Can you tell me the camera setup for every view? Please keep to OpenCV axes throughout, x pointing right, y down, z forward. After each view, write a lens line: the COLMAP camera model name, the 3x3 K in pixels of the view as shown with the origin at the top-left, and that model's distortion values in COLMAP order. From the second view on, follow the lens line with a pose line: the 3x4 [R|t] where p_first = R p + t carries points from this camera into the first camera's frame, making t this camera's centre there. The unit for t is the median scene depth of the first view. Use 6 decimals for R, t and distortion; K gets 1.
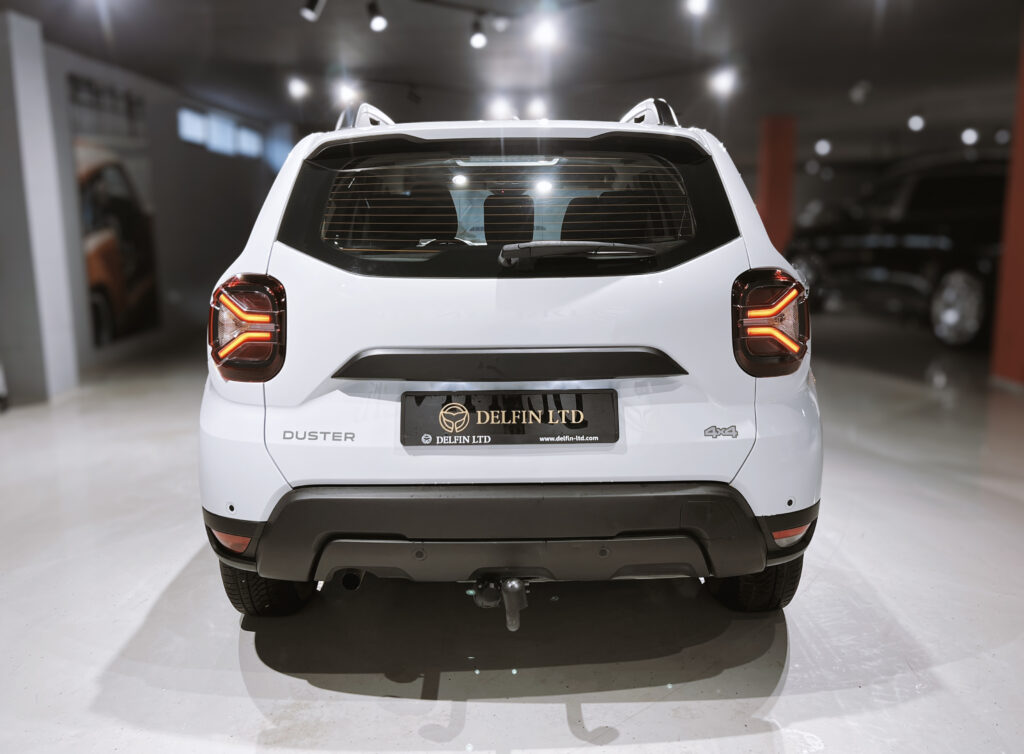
lens RADIAL K [[909.7, 0, 511.9], [0, 909.7, 365.6], [0, 0, 1]] dist [0.043302, 0.002728]
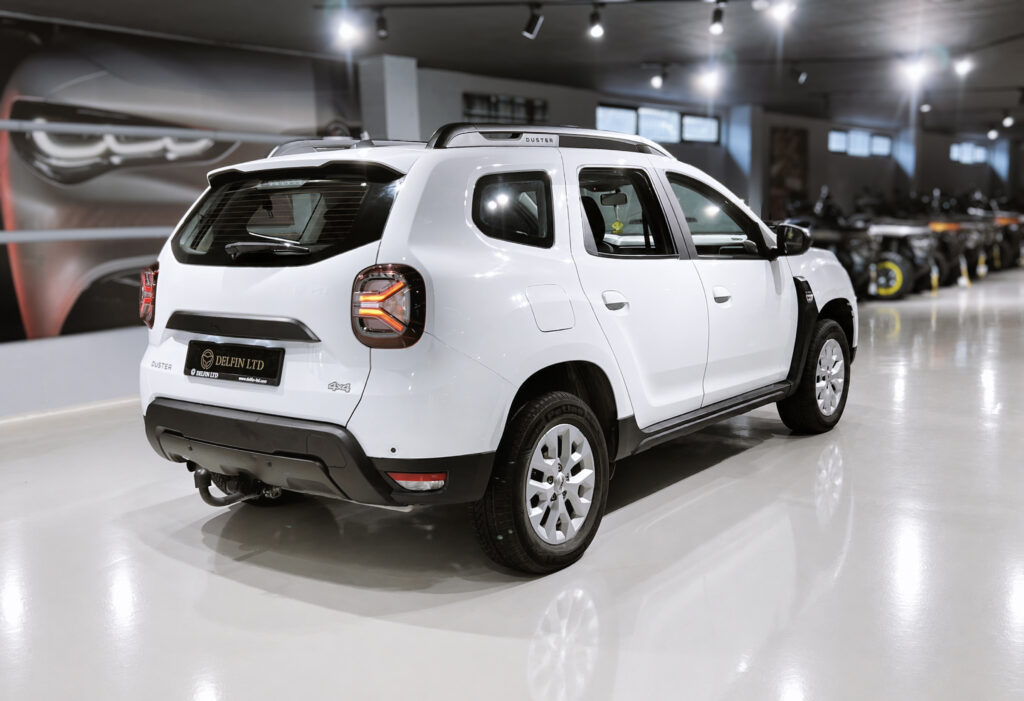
lens RADIAL K [[1045.1, 0, 512.0], [0, 1045.1, 350.5], [0, 0, 1]] dist [0.012845, 0.006341]
pose [[0.783561, 0.072118, -0.617115, 1.368488], [-0.081796, 0.996569, 0.012605, -0.019508], [0.615907, 0.040601, 0.786772, -0.039170]]
